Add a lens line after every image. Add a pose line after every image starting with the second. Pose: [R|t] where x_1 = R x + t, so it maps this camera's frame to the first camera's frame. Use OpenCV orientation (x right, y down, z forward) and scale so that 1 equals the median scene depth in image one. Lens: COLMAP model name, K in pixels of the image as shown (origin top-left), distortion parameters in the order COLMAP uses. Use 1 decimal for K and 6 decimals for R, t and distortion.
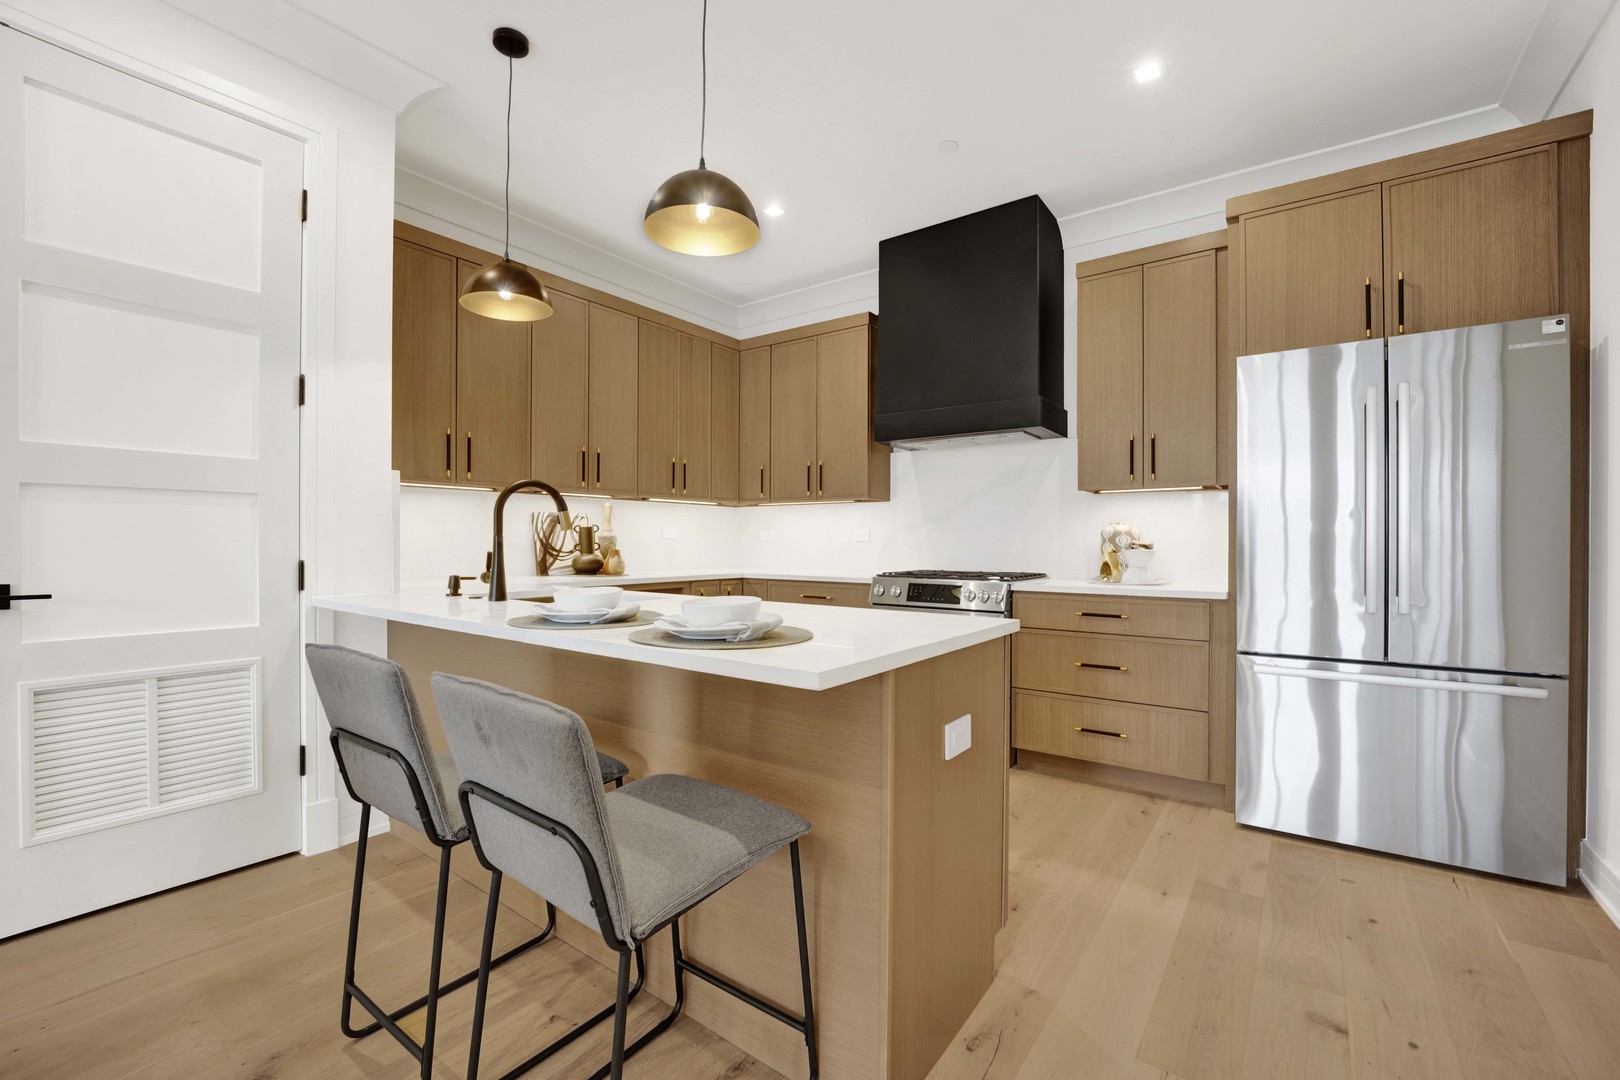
lens RADIAL K [[666.9, 0, 796.4], [0, 666.9, 542.4], [0, 0, 1]] dist [-0.022445, 0.000113]
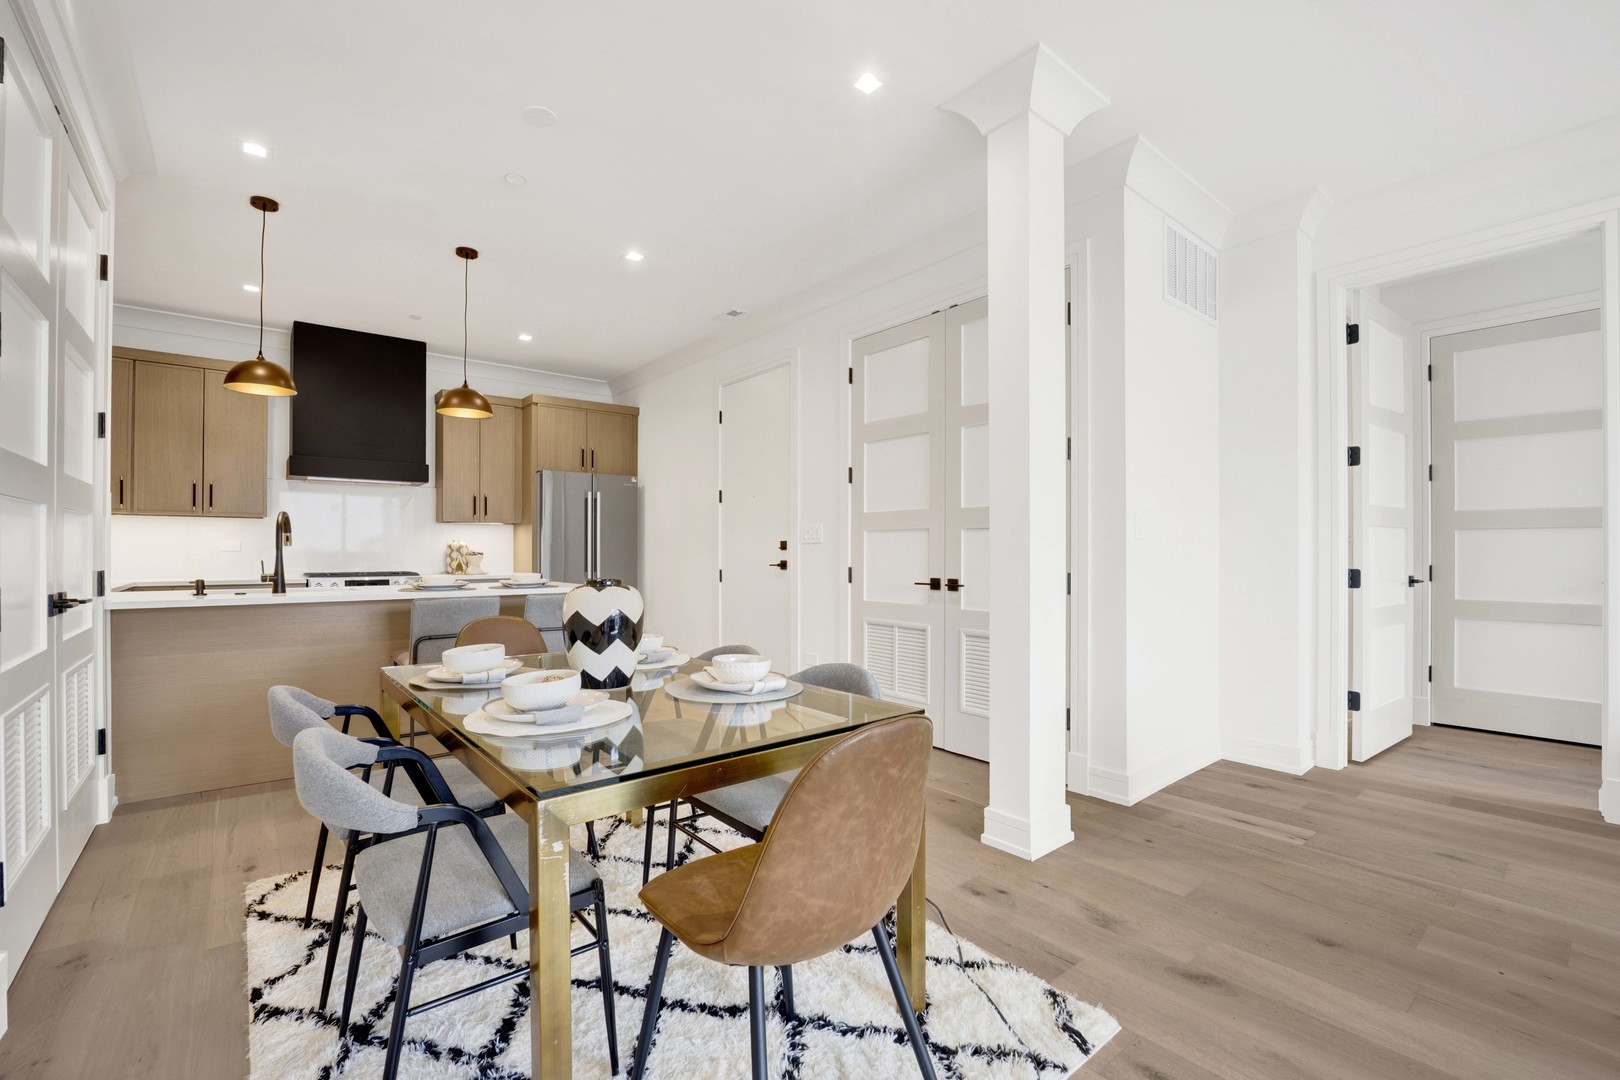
lens RADIAL K [[699.2, 0, 792.5], [0, 699.2, 549.5], [0, 0, 1]] dist [-0.002954, -0.000146]
pose [[0.257149, -0.000468, 0.966372, -1.133892], [-0.002920, 0.999995, 0.001262, -0.010962], [-0.966367, -0.003146, 0.257147, -0.358371]]
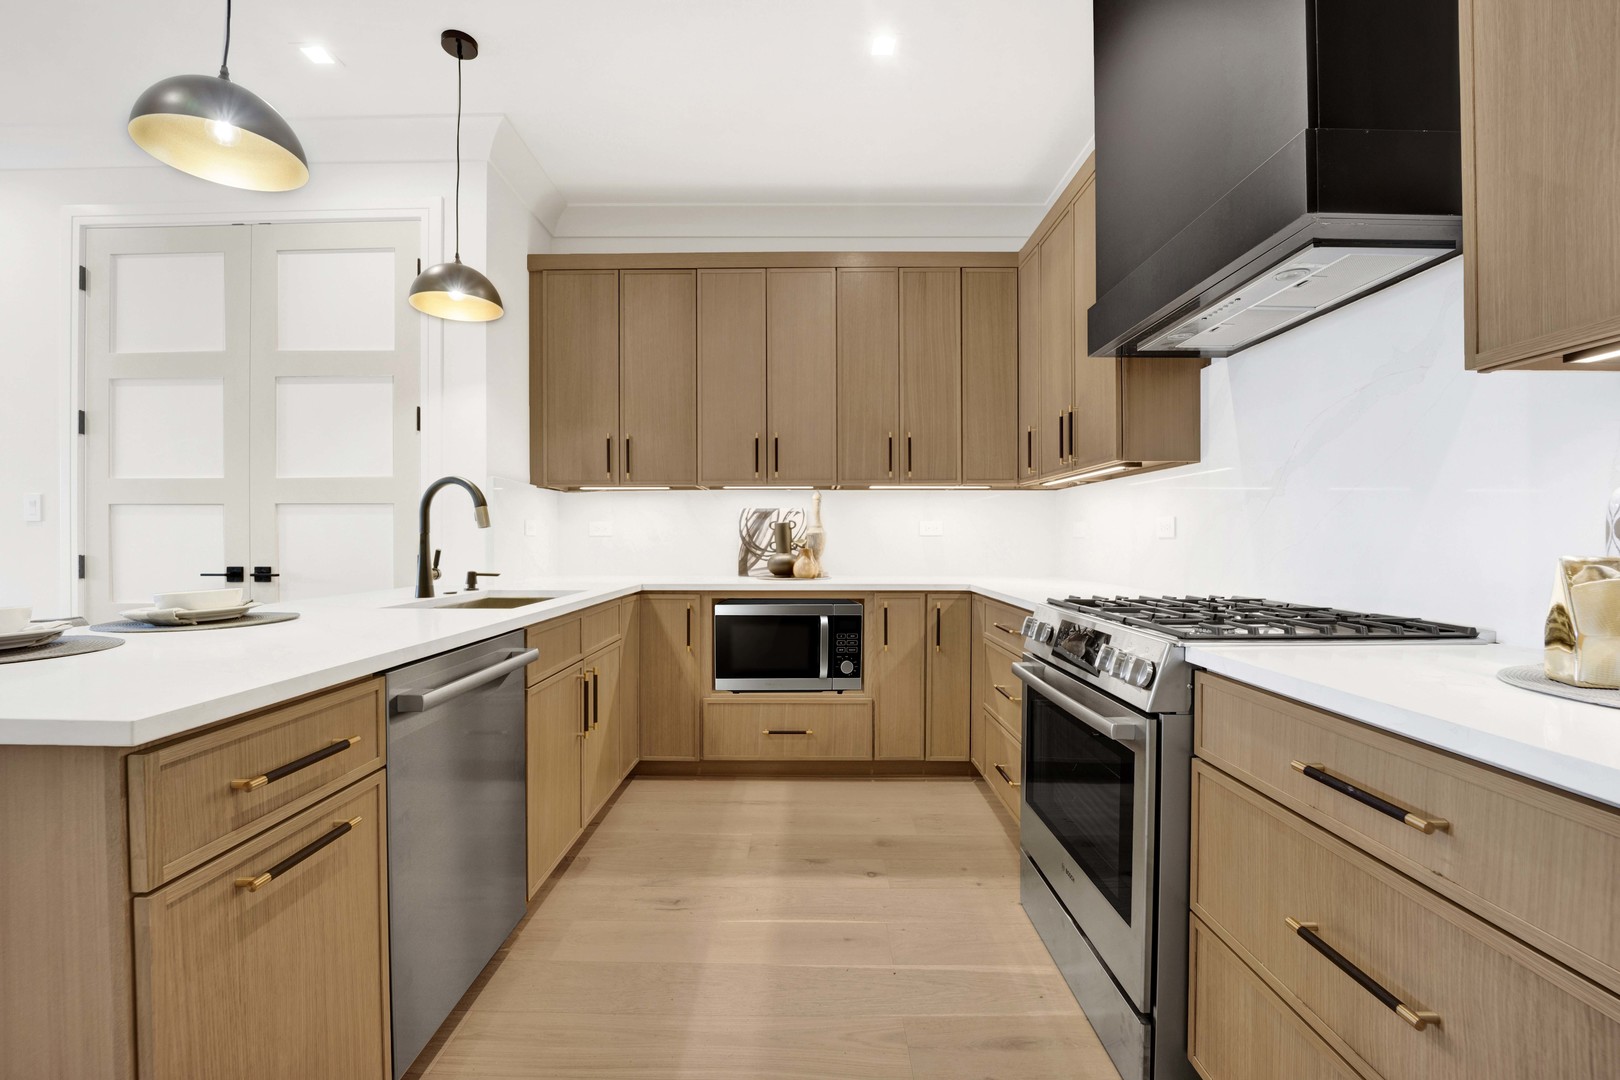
lens RADIAL K [[666.9, 0, 796.4], [0, 666.9, 542.4], [0, 0, 1]] dist [-0.022445, 0.000113]
pose [[0.601669, 0.000930, -0.798745, 0.480120], [0.000832, 0.999998, 0.001792, 0.001091], [0.798745, -0.001743, 0.601667, 0.567818]]
